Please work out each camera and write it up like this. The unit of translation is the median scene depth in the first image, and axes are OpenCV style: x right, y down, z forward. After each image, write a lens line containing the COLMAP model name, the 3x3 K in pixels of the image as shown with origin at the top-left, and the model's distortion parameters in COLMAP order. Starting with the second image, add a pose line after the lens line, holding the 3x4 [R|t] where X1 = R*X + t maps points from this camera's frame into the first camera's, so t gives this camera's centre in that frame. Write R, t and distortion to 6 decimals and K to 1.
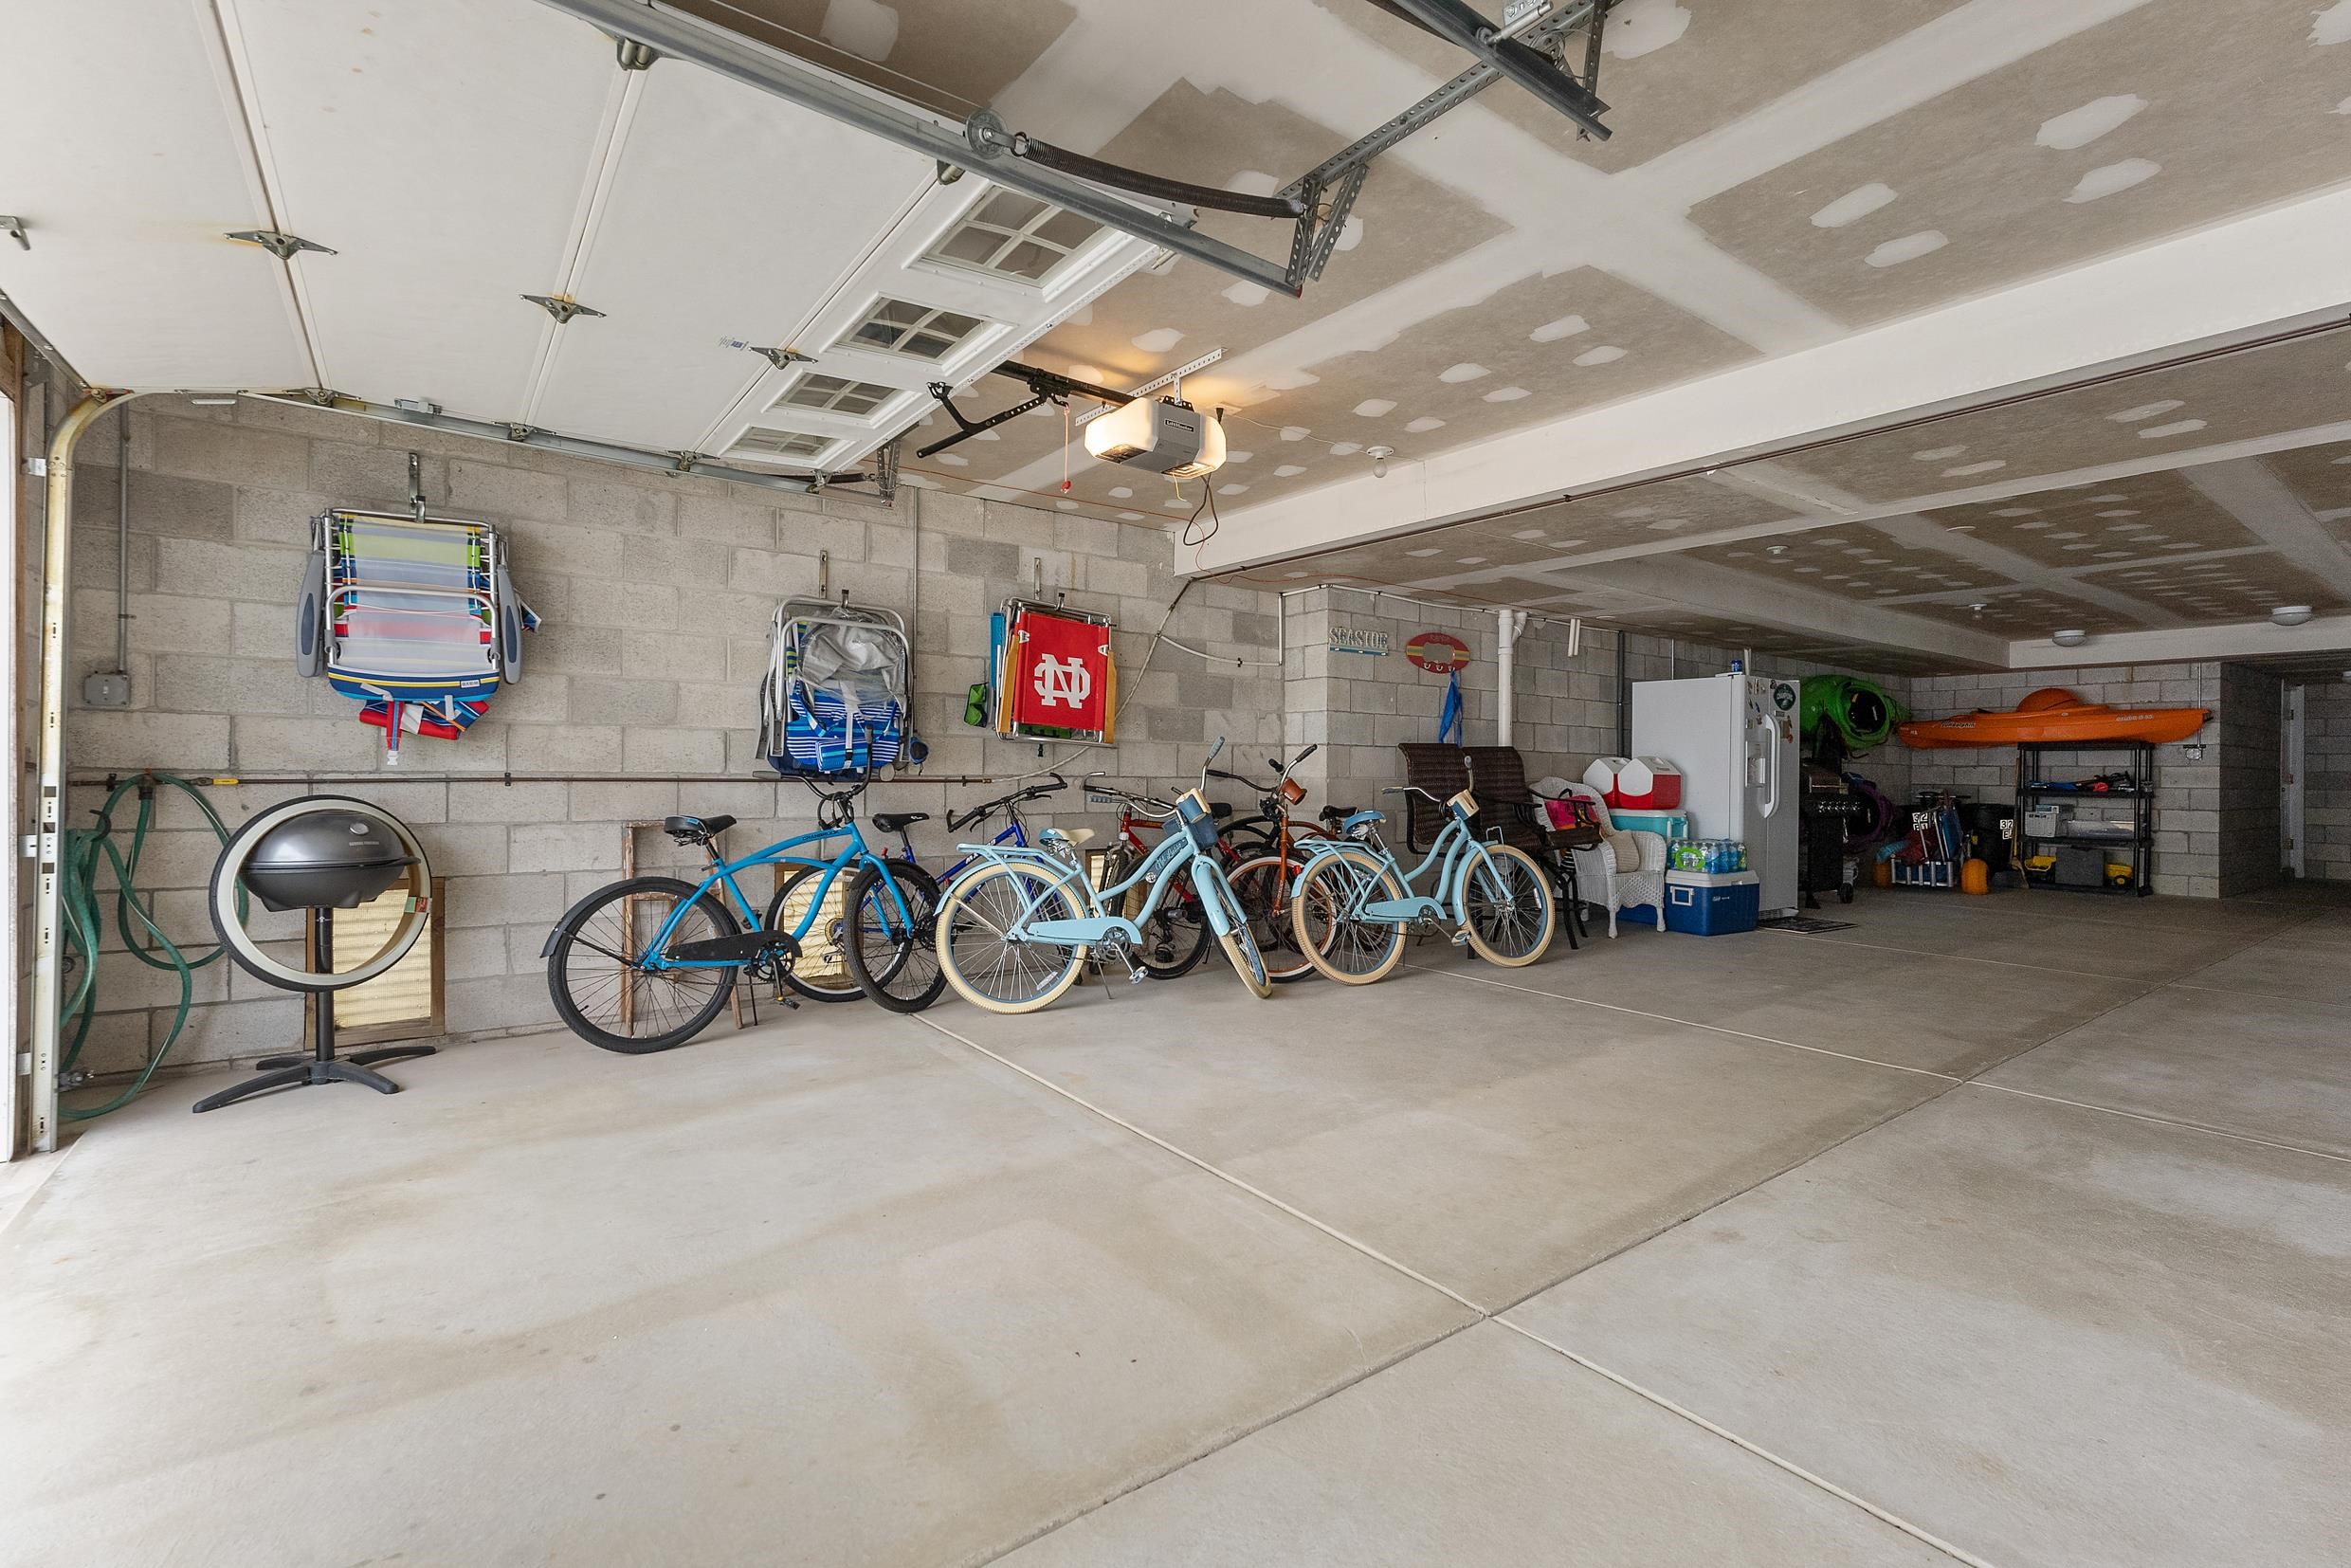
lens RADIAL K [[1026.6, 0, 1177.2], [0, 1026.6, 778.2], [0, 0, 1]] dist [-0.000869, -0.000067]
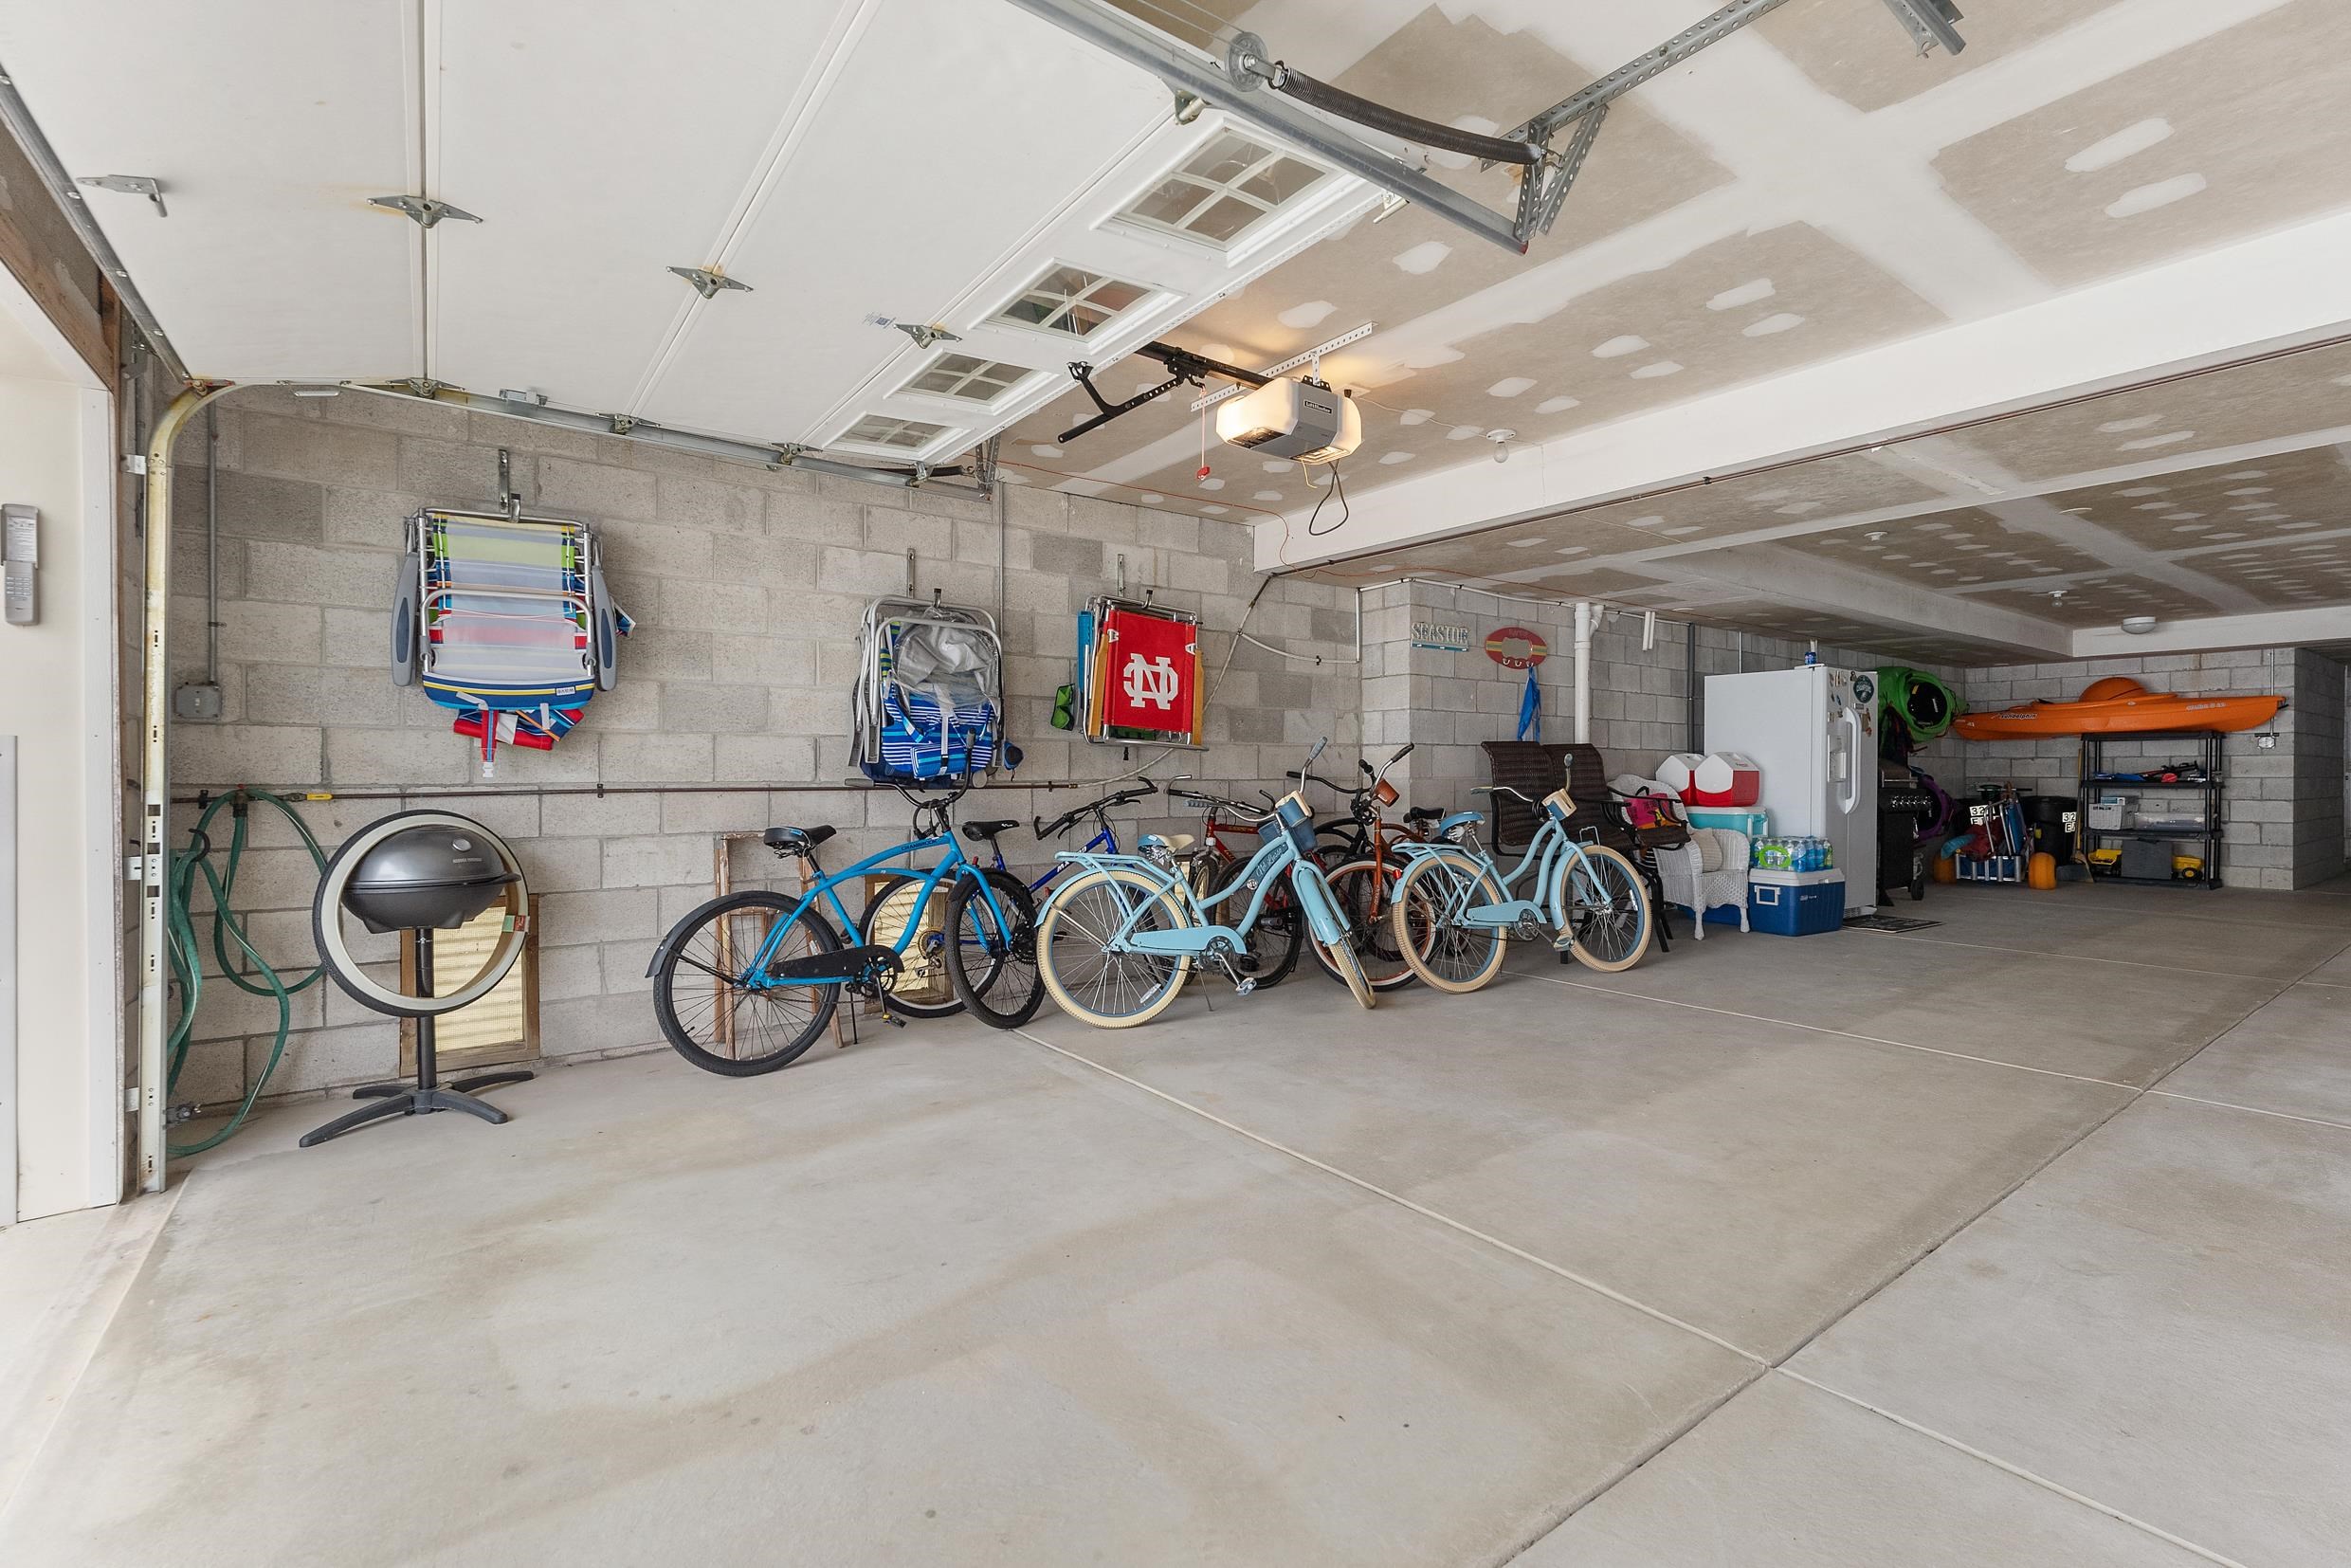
lens RADIAL K [[1028.9, 0, 1175.5], [0, 1028.9, 784.0], [0, 0, 1]] dist [-0.000745, -0.000150]
pose [[0.999894, -0.012778, -0.006987, -0.106550], [0.012799, 0.999913, 0.003057, -0.001201], [0.006947, -0.003146, 0.999971, 0.043633]]
